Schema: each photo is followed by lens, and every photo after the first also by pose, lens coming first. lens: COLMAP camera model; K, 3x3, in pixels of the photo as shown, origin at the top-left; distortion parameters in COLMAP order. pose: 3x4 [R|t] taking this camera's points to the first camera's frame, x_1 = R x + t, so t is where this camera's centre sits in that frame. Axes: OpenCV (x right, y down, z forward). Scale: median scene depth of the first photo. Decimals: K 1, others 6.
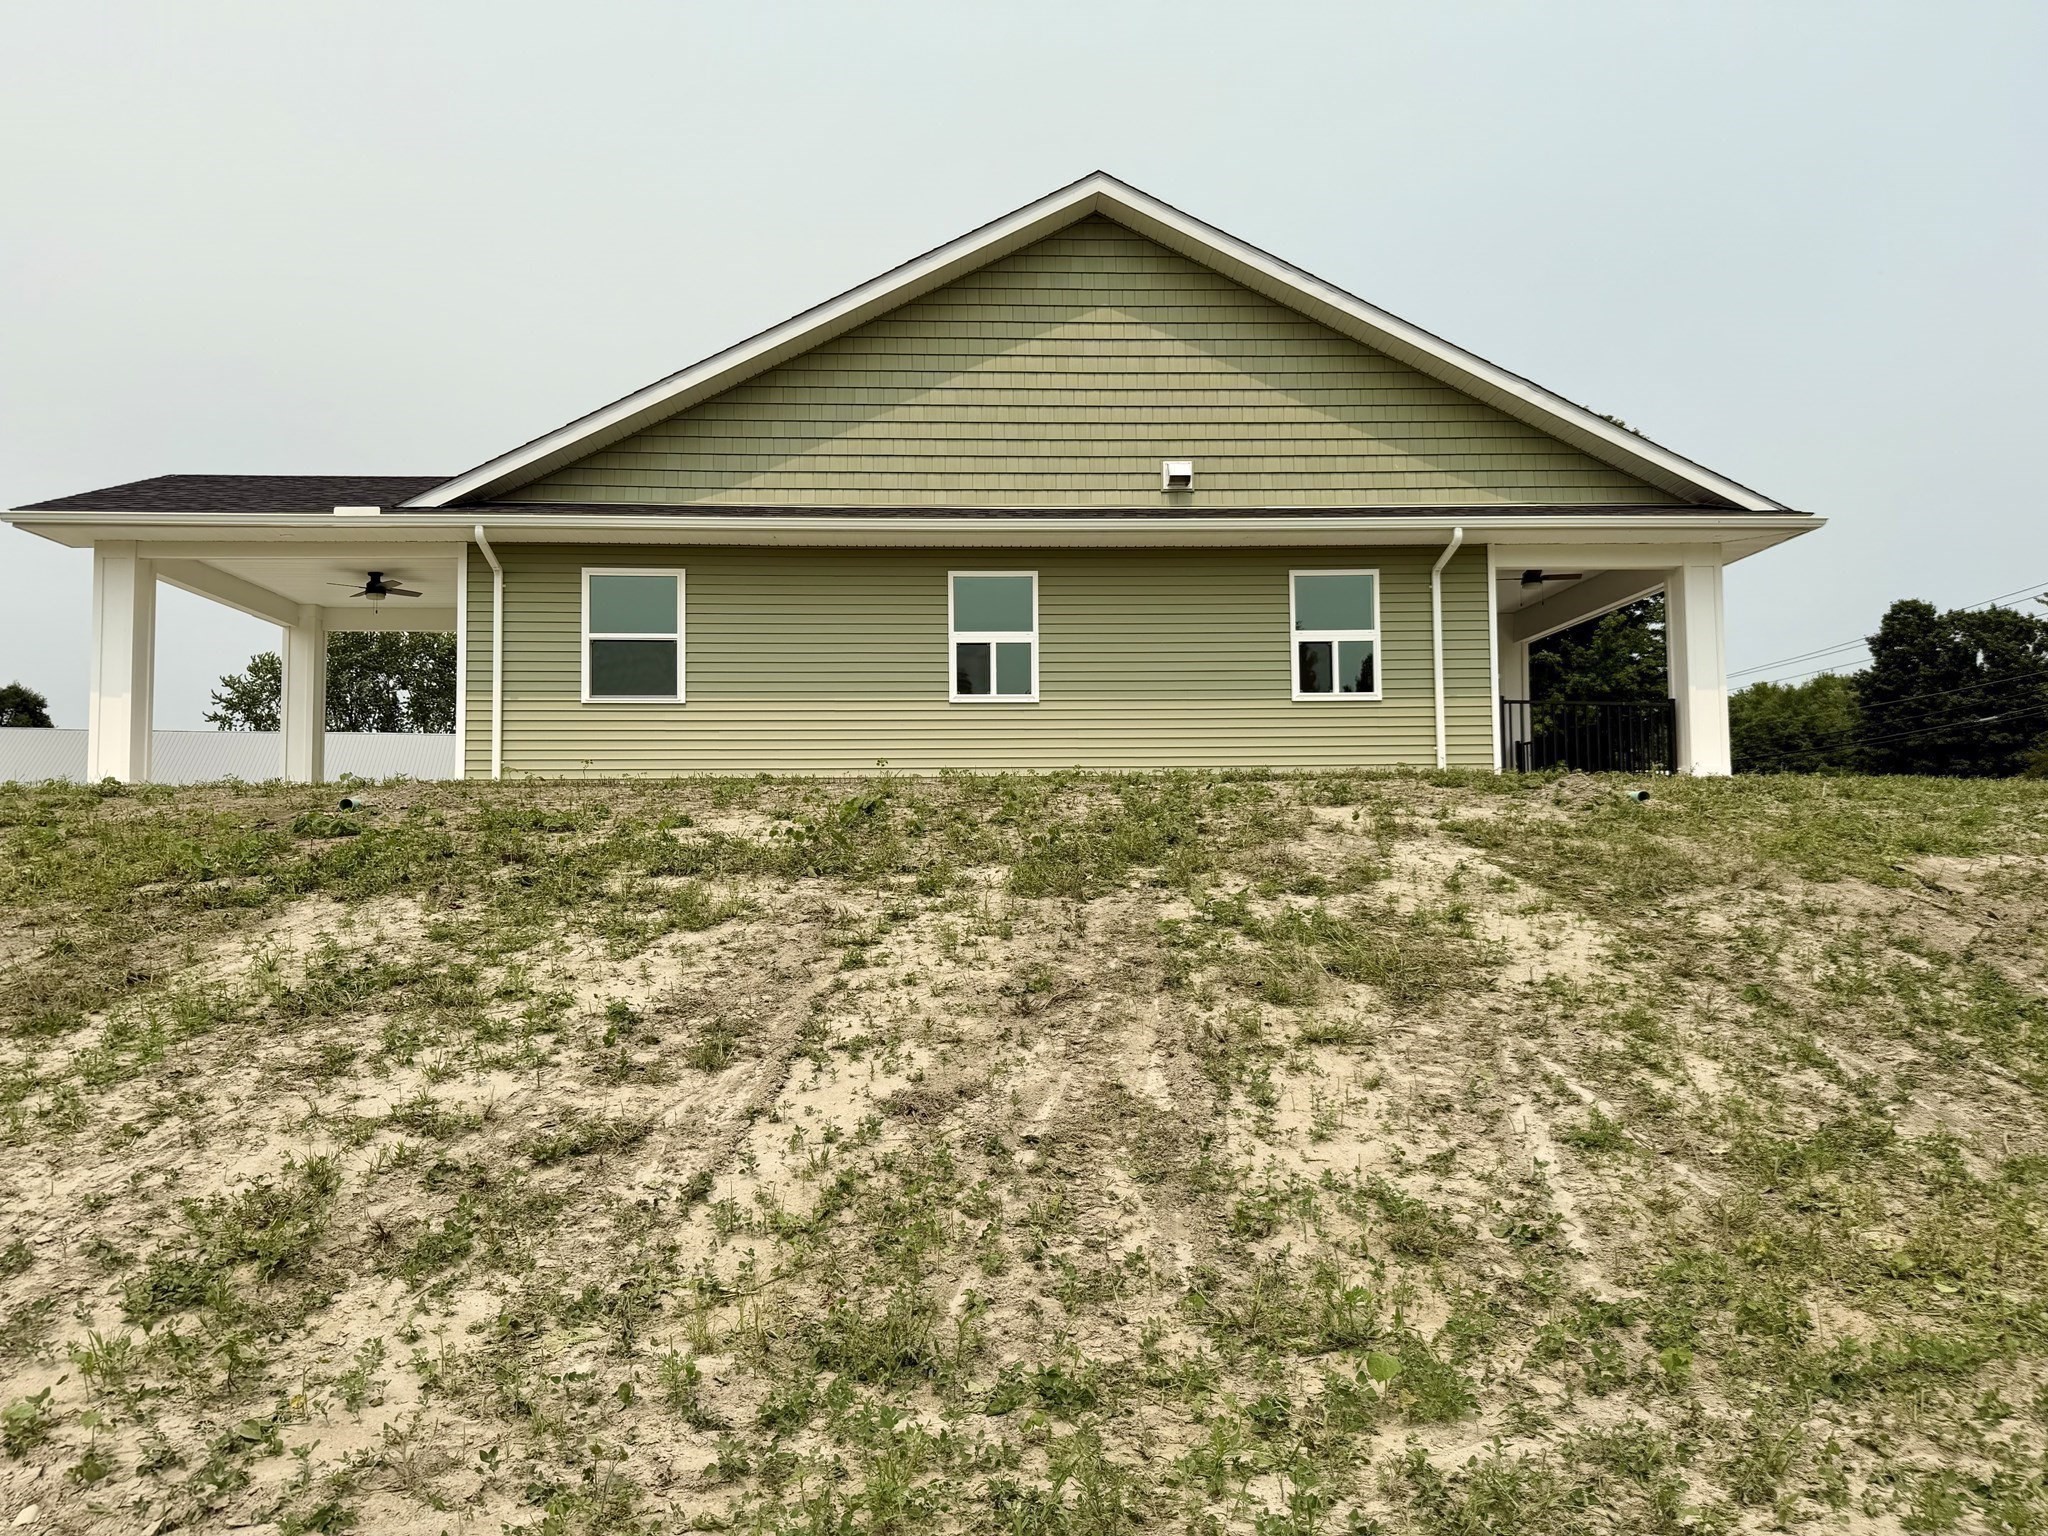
lens RADIAL K [[1445.2, 0, 1024.0], [0, 1445.2, 768.0], [0, 0, 1]] dist [0.103594, -0.160414]
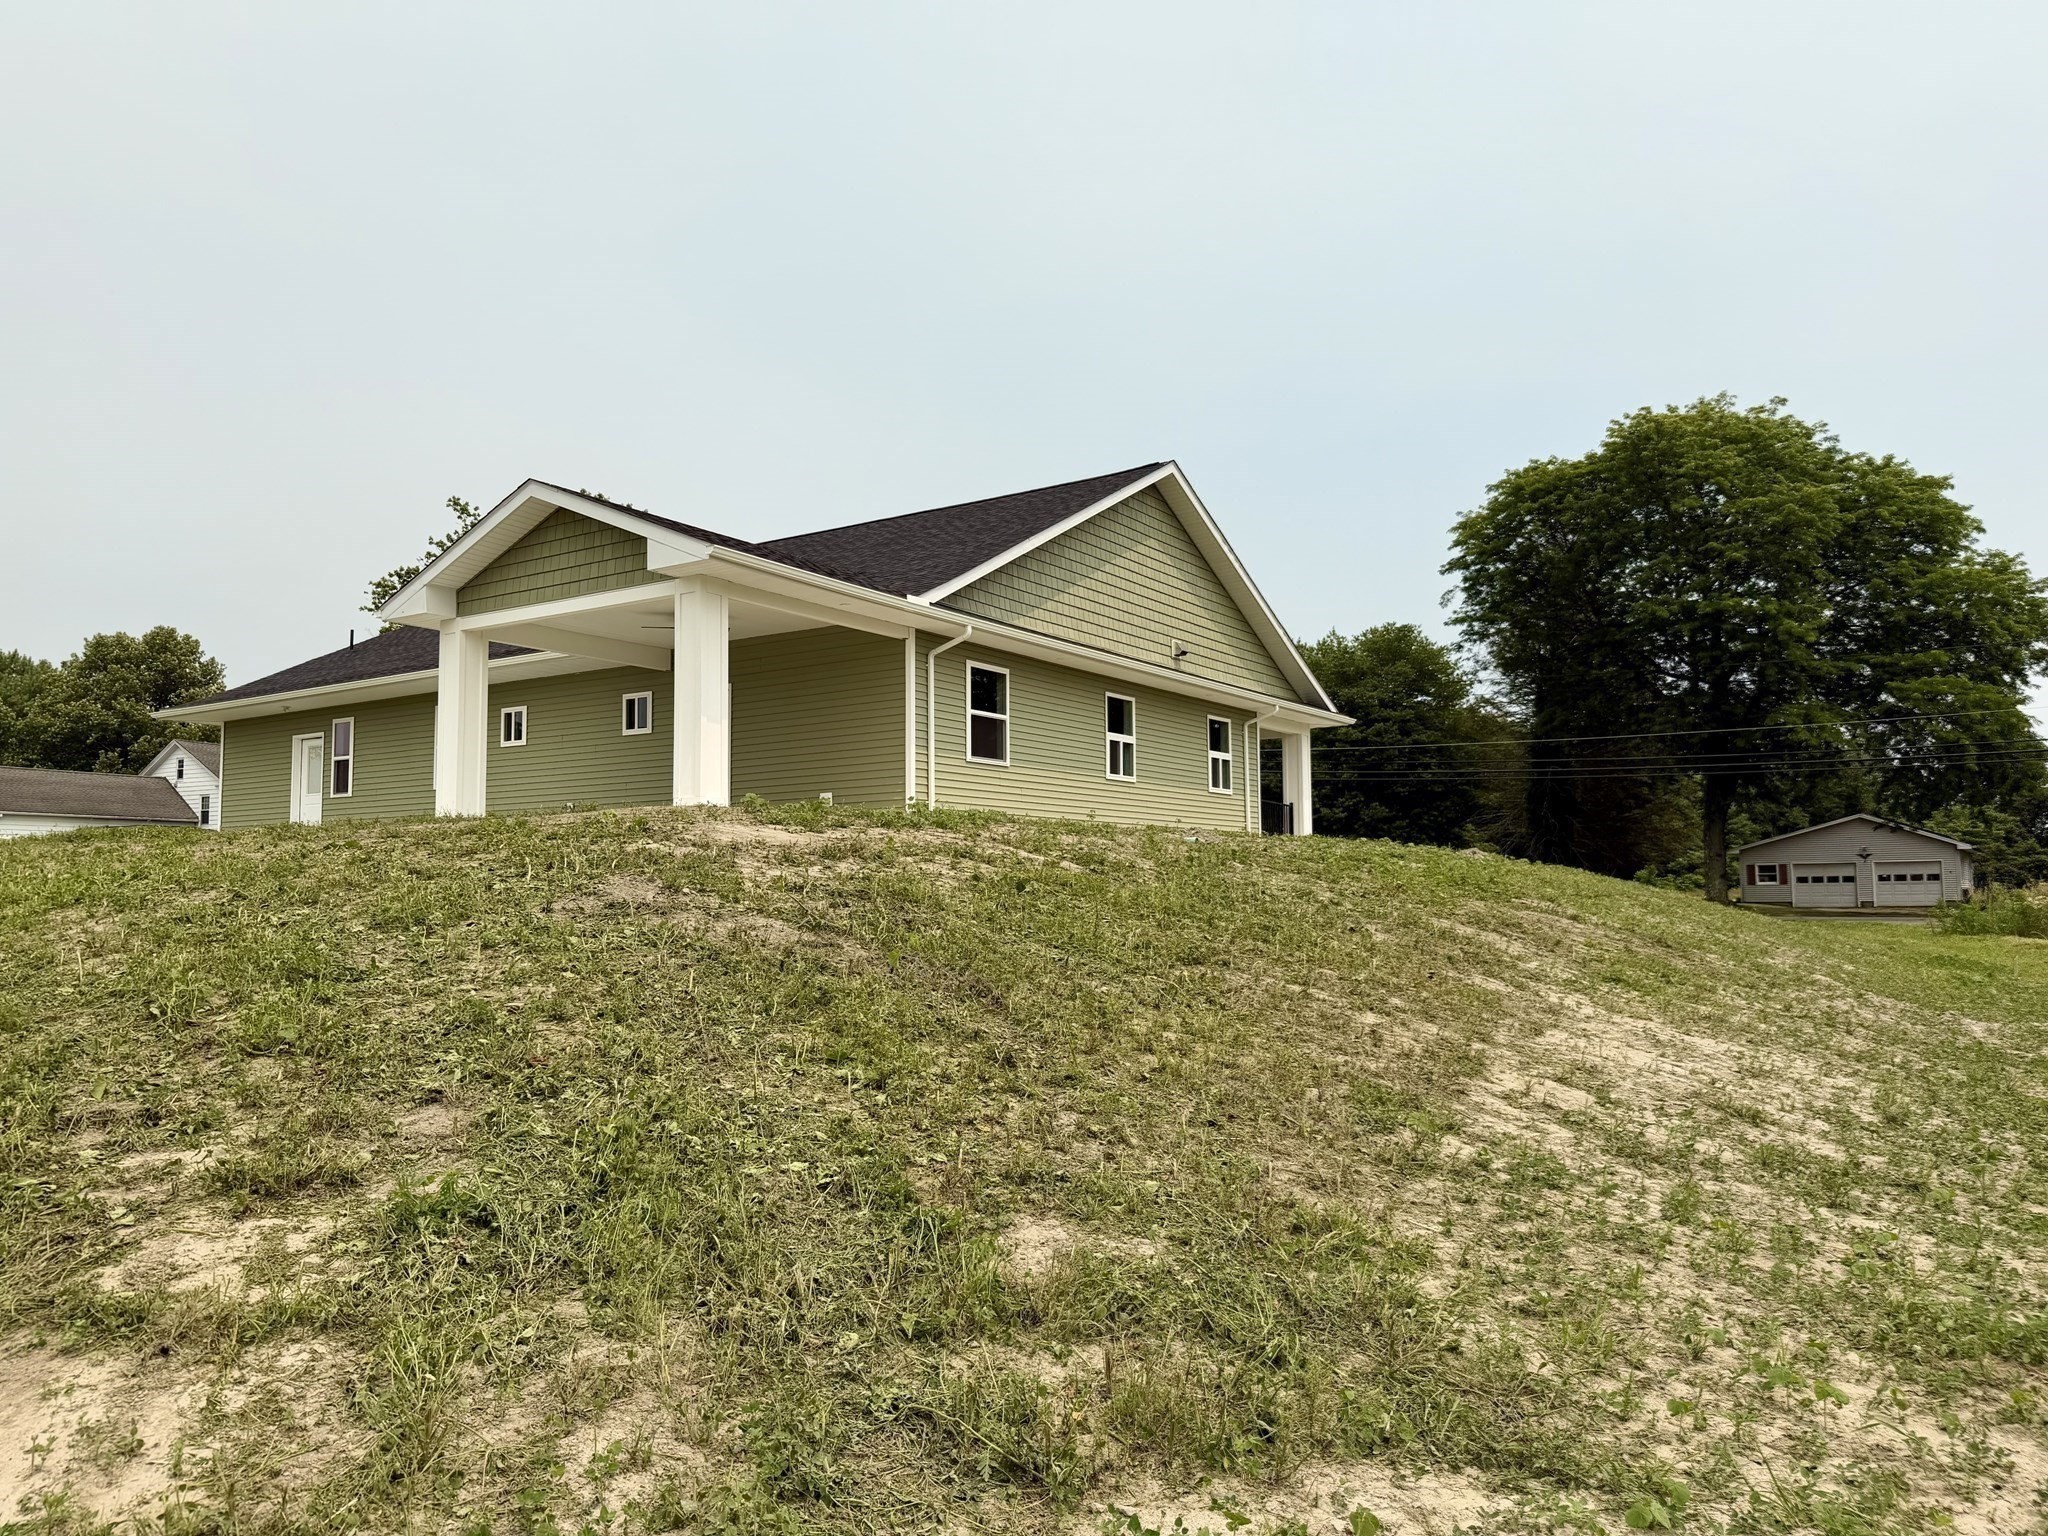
lens RADIAL K [[1445.2, 0, 1024.0], [0, 1445.2, 768.0], [0, 0, 1]] dist [0.103594, -0.160414]
pose [[0.561293, 0.071844, 0.824493, -1.352951], [-0.065136, 0.996970, -0.042530, 0.013990], [-0.825050, -0.029832, 0.564272, 0.211633]]
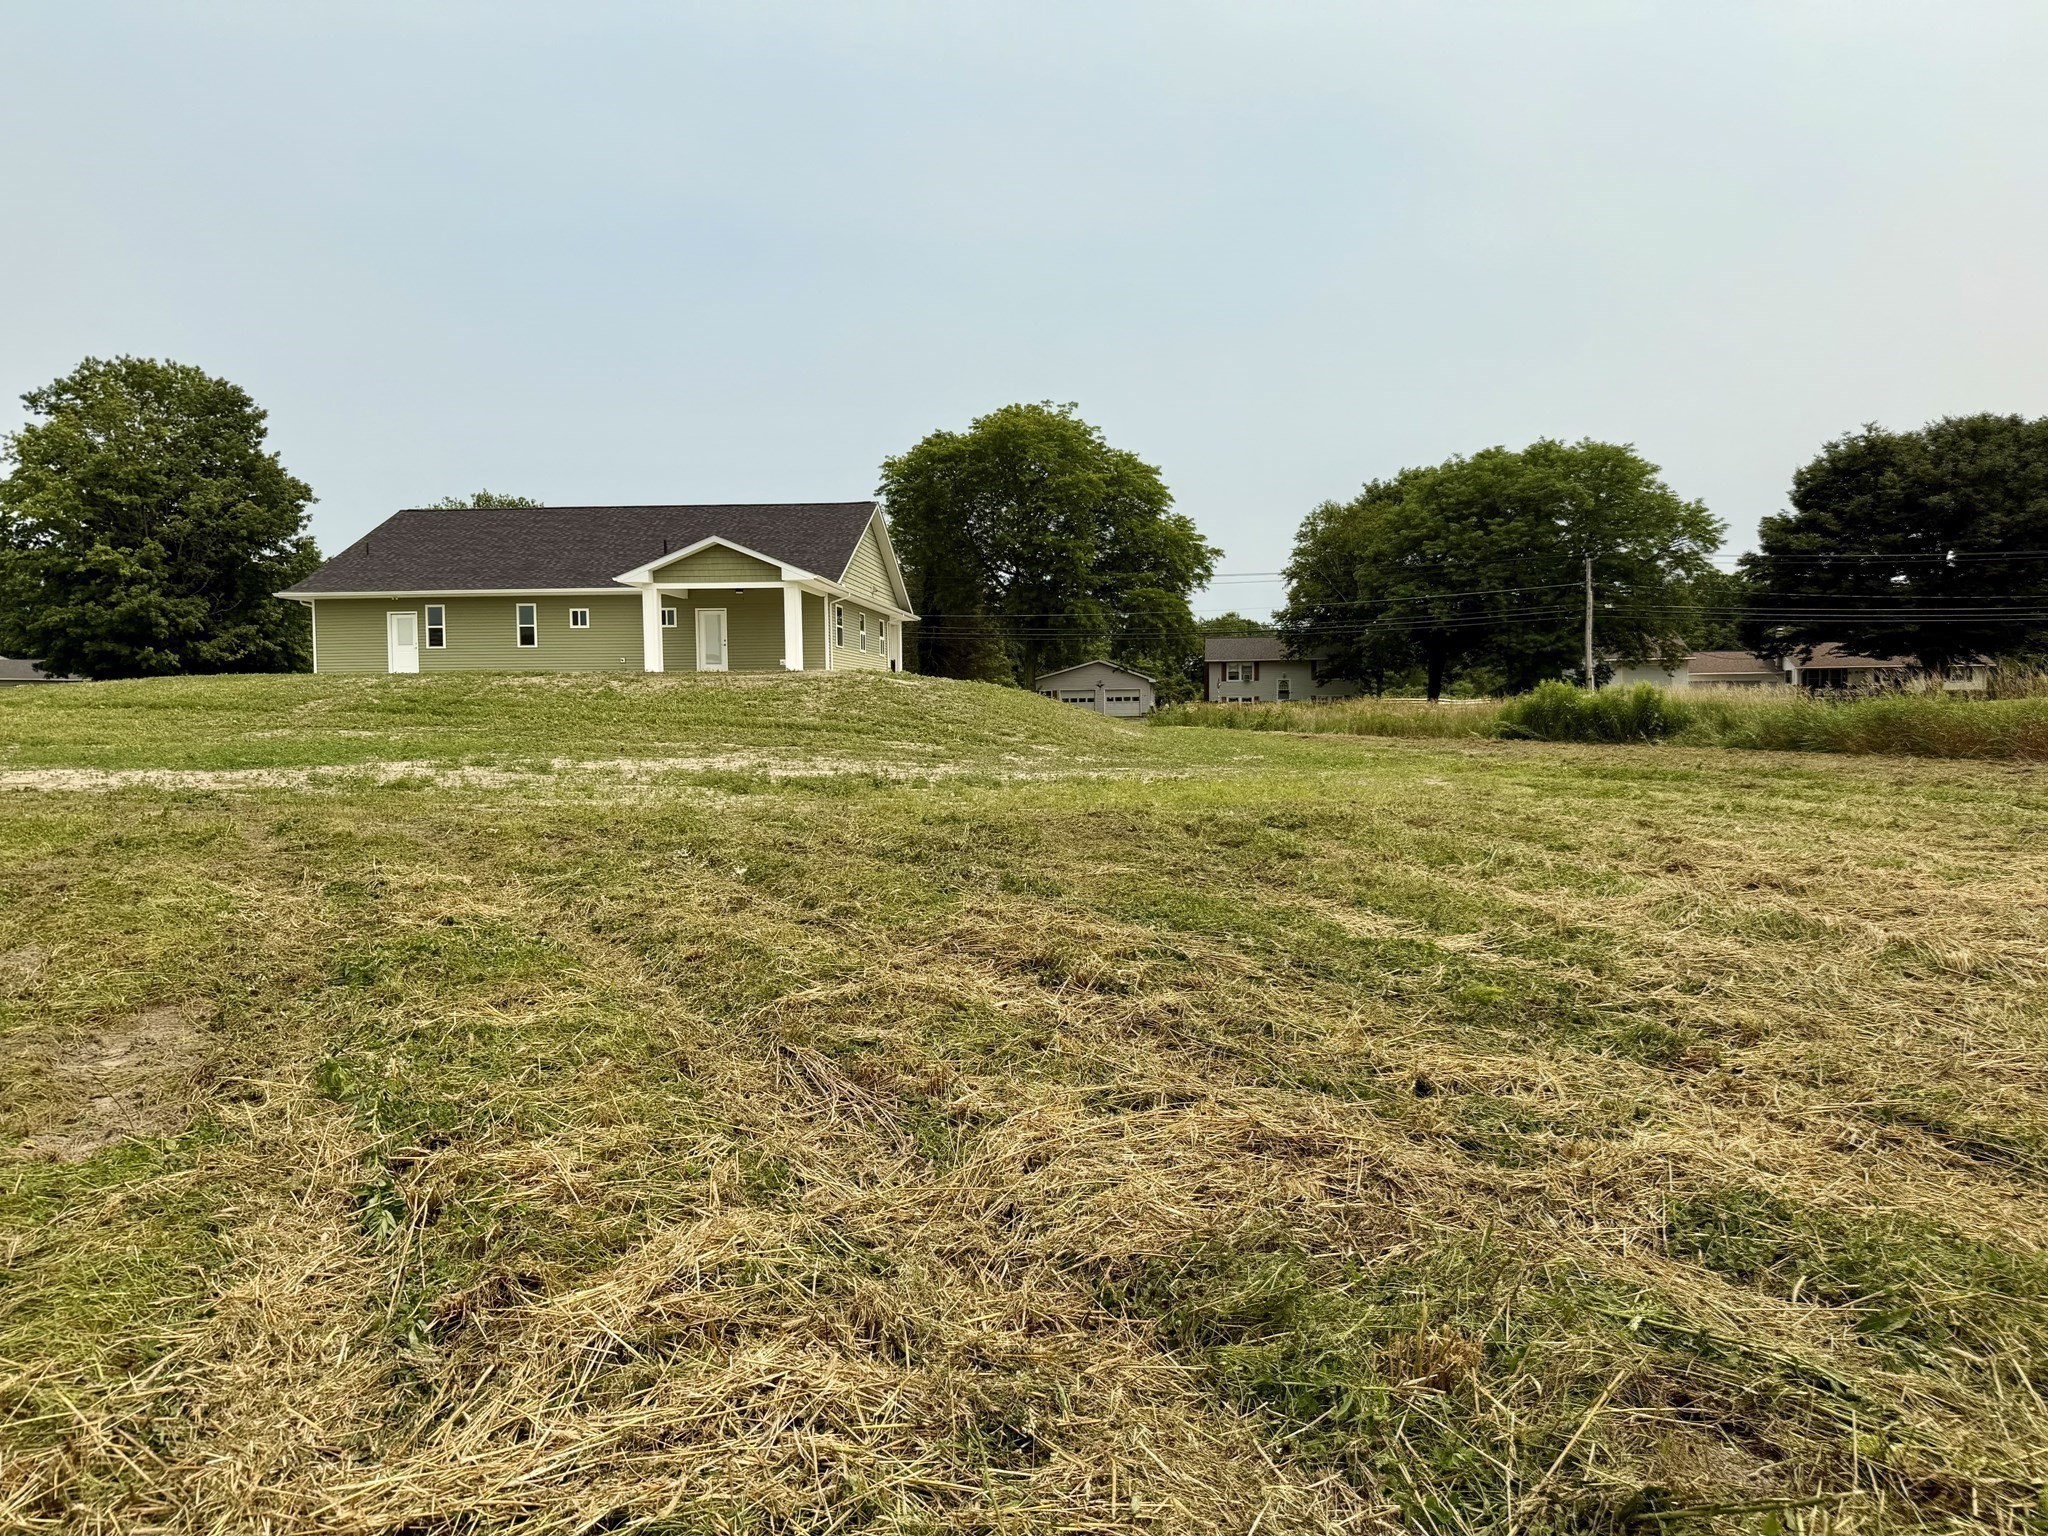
lens RADIAL K [[1445.2, 0, 1024.0], [0, 1445.2, 768.0], [0, 0, 1]] dist [0.103594, -0.160414]
pose [[0.099215, -0.034502, 0.994468, -3.363336], [-0.074648, 0.996325, 0.042013, 0.056042], [-0.992262, -0.078403, 0.096275, 0.263763]]
